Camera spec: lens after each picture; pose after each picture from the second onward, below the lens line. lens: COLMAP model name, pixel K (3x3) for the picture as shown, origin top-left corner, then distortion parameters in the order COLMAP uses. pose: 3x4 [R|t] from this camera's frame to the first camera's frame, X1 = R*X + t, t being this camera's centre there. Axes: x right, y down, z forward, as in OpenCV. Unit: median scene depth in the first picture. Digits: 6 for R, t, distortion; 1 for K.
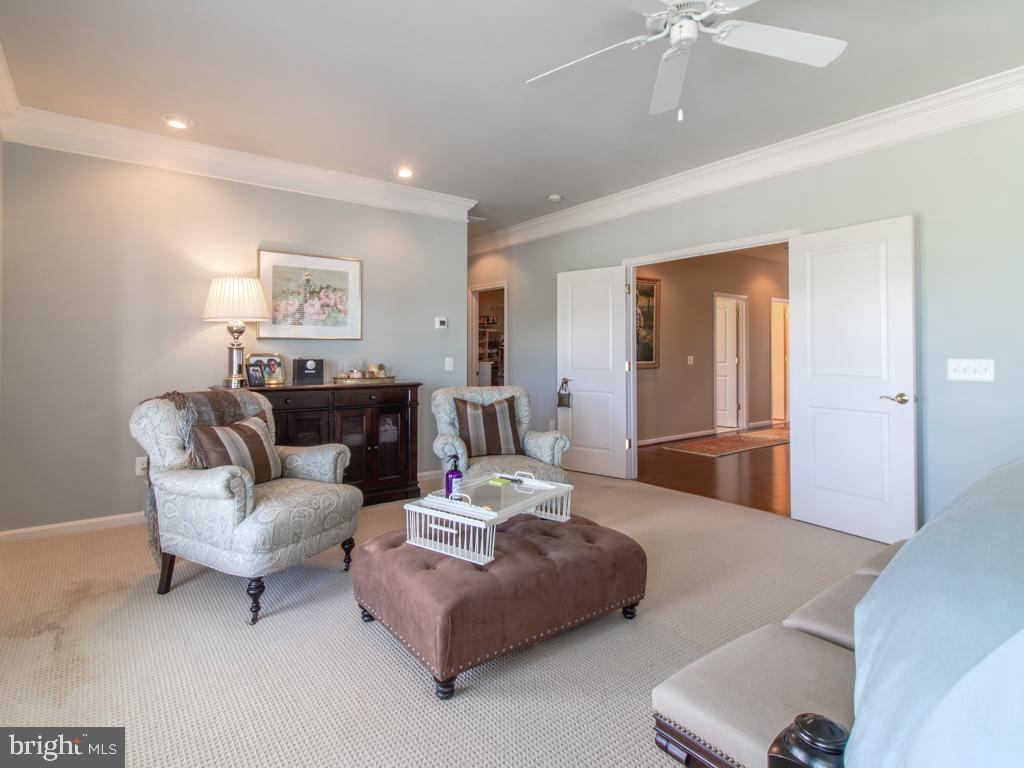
lens RADIAL K [[530.1, 0, 504.9], [0, 530.1, 368.7], [0, 0, 1]] dist [0.006564, 0.000966]
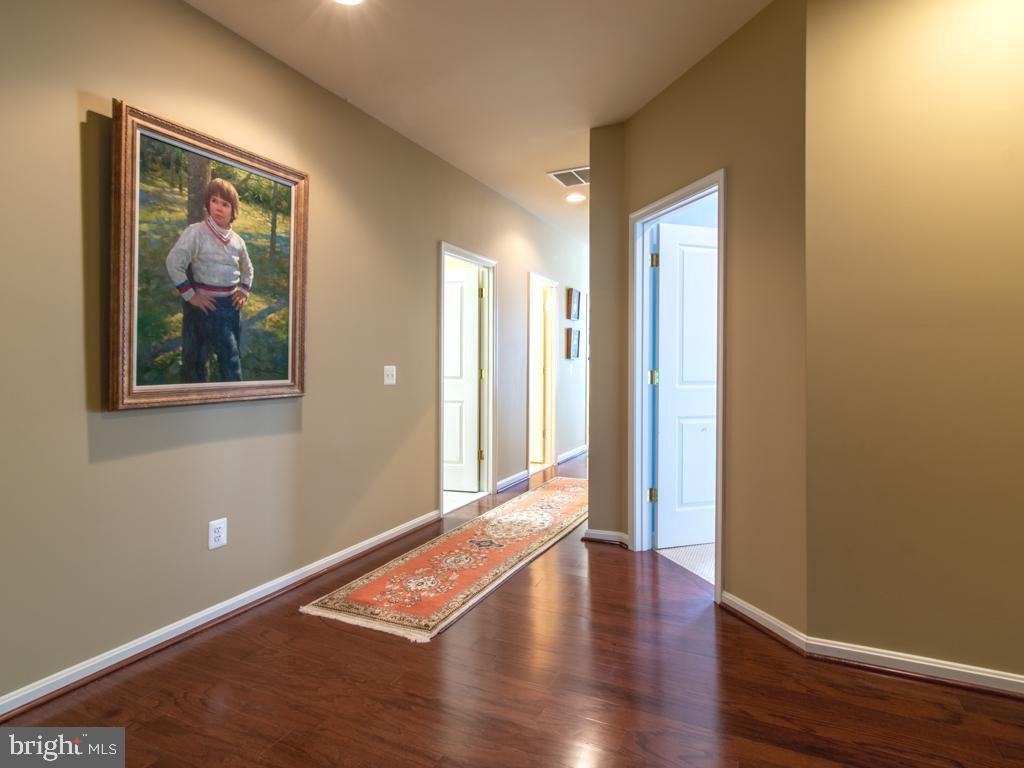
lens RADIAL K [[530.1, 0, 504.9], [0, 530.1, 368.7], [0, 0, 1]] dist [0.006564, 0.000966]
pose [[0.891689, 0.012981, 0.452462, 0.227752], [-0.012258, 0.999915, -0.004531, -0.020566], [-0.452482, -0.001506, 0.891772, 0.535460]]
